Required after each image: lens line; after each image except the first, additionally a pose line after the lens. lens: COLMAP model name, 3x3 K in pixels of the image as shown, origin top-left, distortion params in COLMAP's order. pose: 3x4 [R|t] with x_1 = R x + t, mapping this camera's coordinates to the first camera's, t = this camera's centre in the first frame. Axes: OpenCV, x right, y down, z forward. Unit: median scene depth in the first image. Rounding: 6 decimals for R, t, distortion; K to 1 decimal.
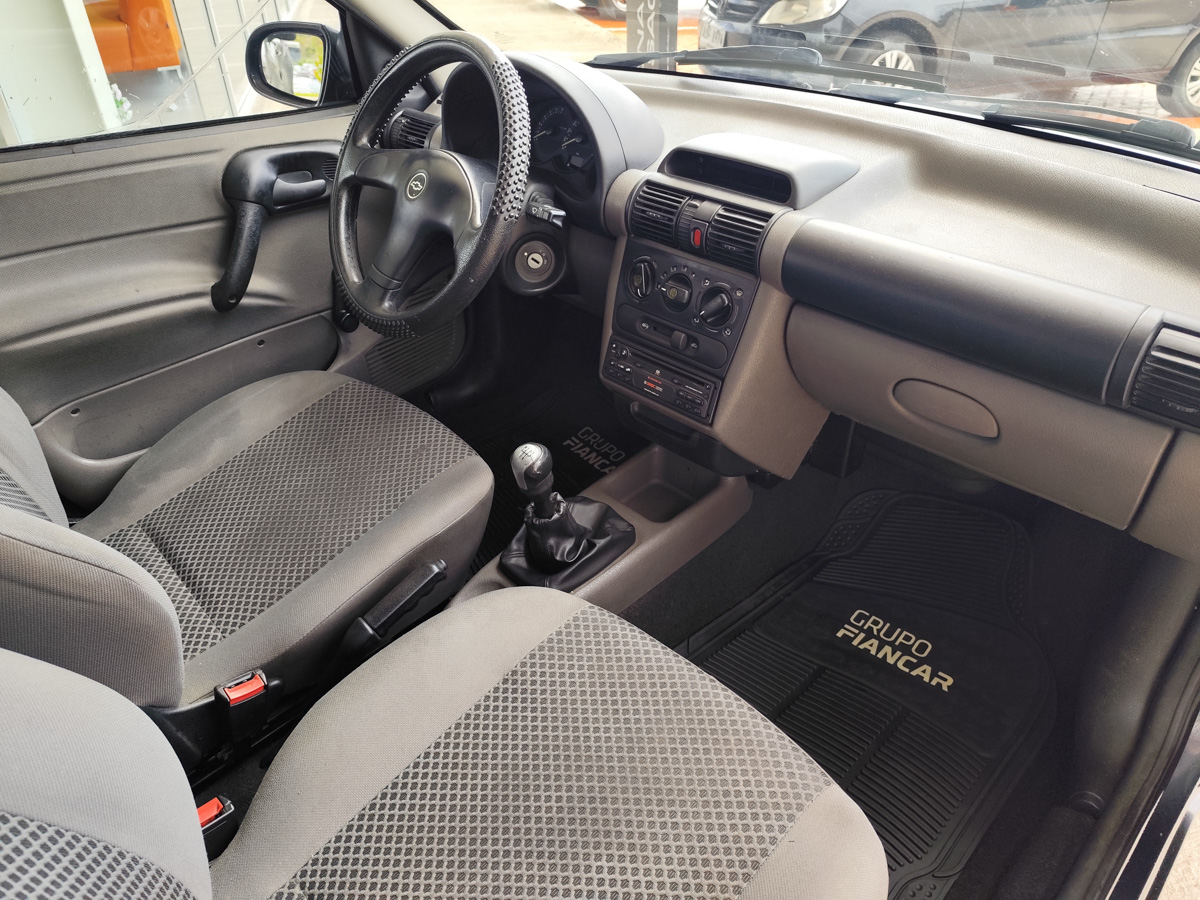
lens RADIAL K [[840.3, 0, 607.9], [0, 840.3, 452.1], [0, 0, 1]] dist [0.005637, -0.008725]
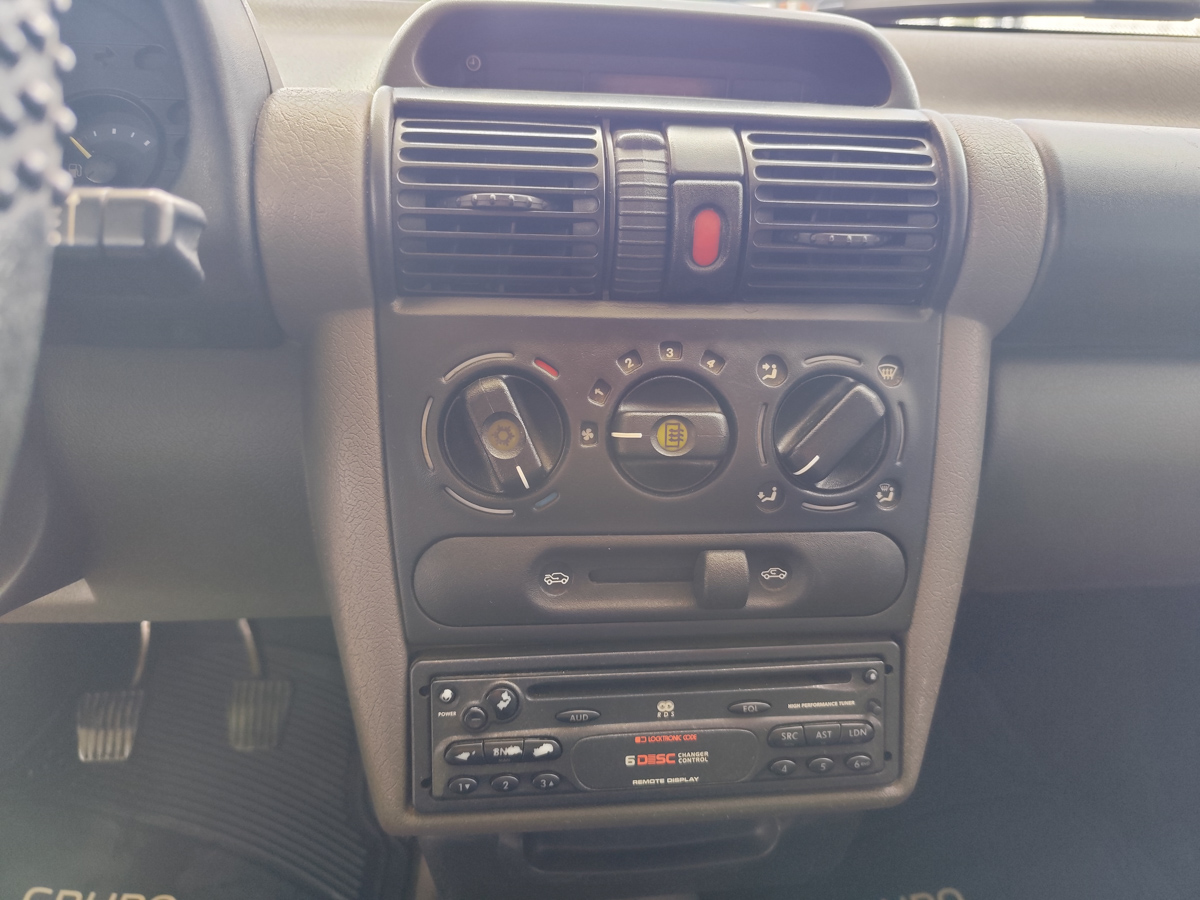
lens RADIAL K [[840.3, 0, 607.9], [0, 840.3, 452.1], [0, 0, 1]] dist [0.005637, -0.008725]
pose [[0.602593, -0.272277, 0.750164, -0.148542], [0.389219, 0.920892, 0.021591, -0.190167], [-0.696699, 0.278968, 0.660899, 0.785168]]
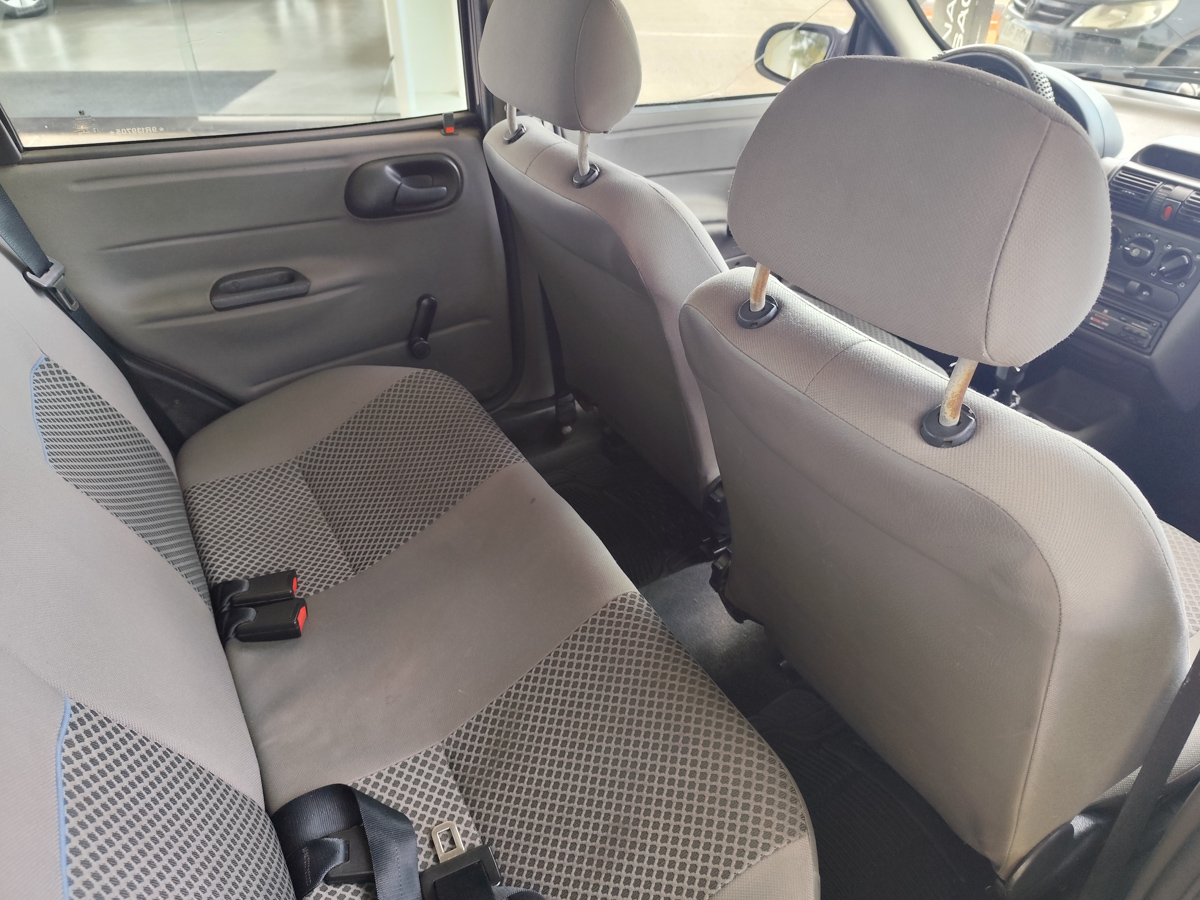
lens RADIAL K [[840.3, 0, 607.9], [0, 840.3, 452.1], [0, 0, 1]] dist [0.005637, -0.008725]
pose [[0.969575, 0.155284, -0.189237, -0.414196], [-0.151126, 0.987848, 0.036295, 0.193863], [0.192574, -0.006592, 0.981260, -0.455894]]
